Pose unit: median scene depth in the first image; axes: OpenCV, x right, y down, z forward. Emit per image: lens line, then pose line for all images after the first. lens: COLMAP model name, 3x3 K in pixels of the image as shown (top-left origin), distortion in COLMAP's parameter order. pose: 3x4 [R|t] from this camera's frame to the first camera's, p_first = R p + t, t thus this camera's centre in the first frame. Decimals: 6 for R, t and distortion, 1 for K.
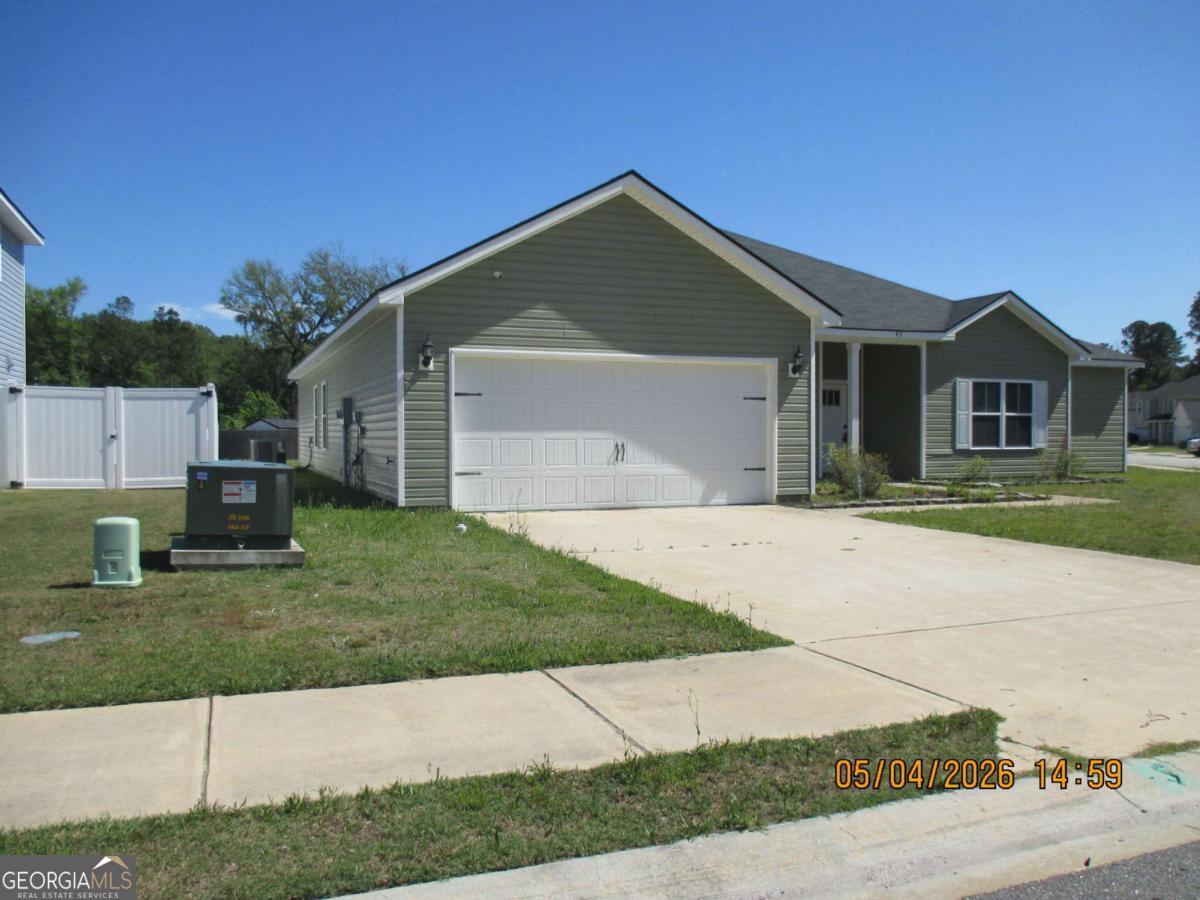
lens RADIAL K [[992.6, 0, 600.0], [0, 992.6, 450.0], [0, 0, 1]] dist [-0.033597, -0.003305]
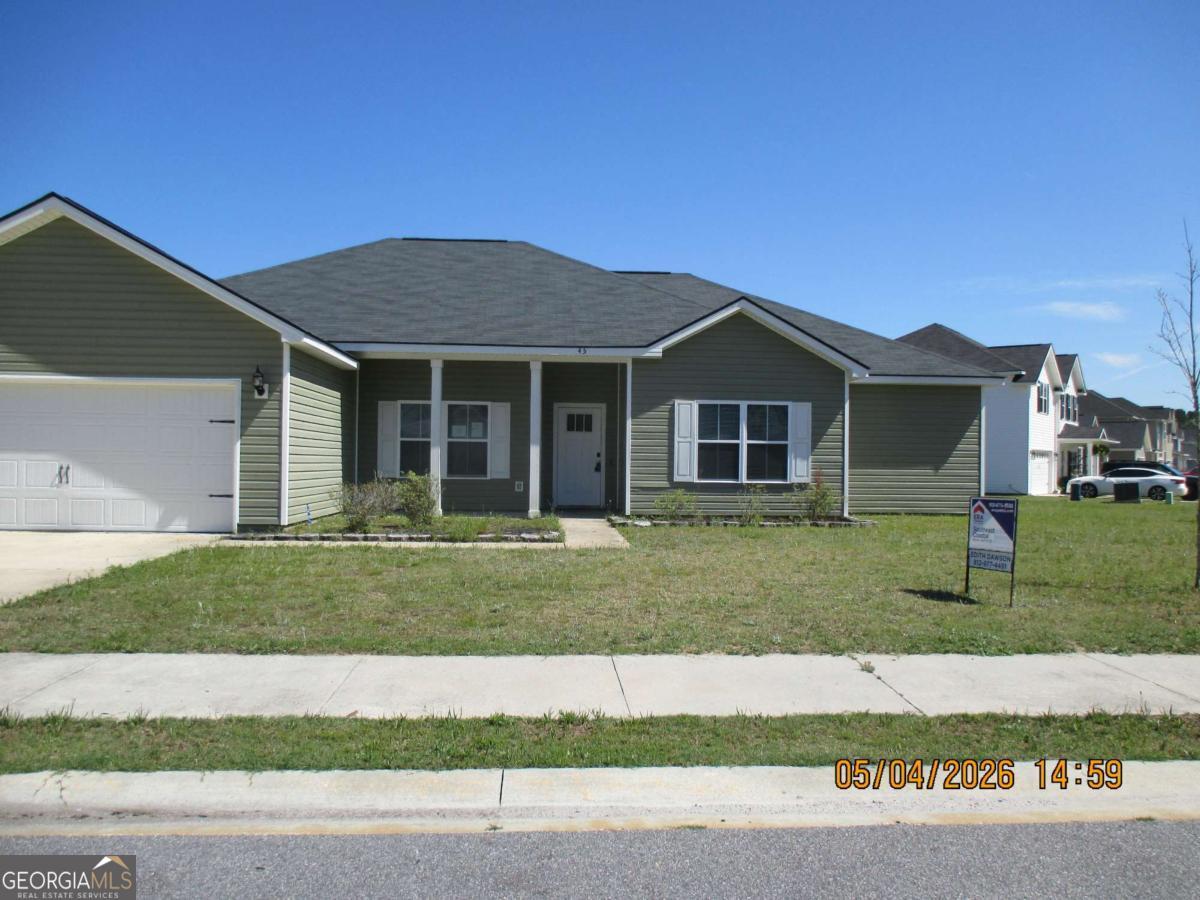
lens RADIAL K [[992.6, 0, 600.0], [0, 992.6, 450.0], [0, 0, 1]] dist [-0.033597, -0.003305]
pose [[0.951457, 0.009670, -0.307630, 0.566311], [-0.018790, 0.999467, -0.026698, -0.004309], [0.307208, 0.031183, 0.951131, 0.154243]]
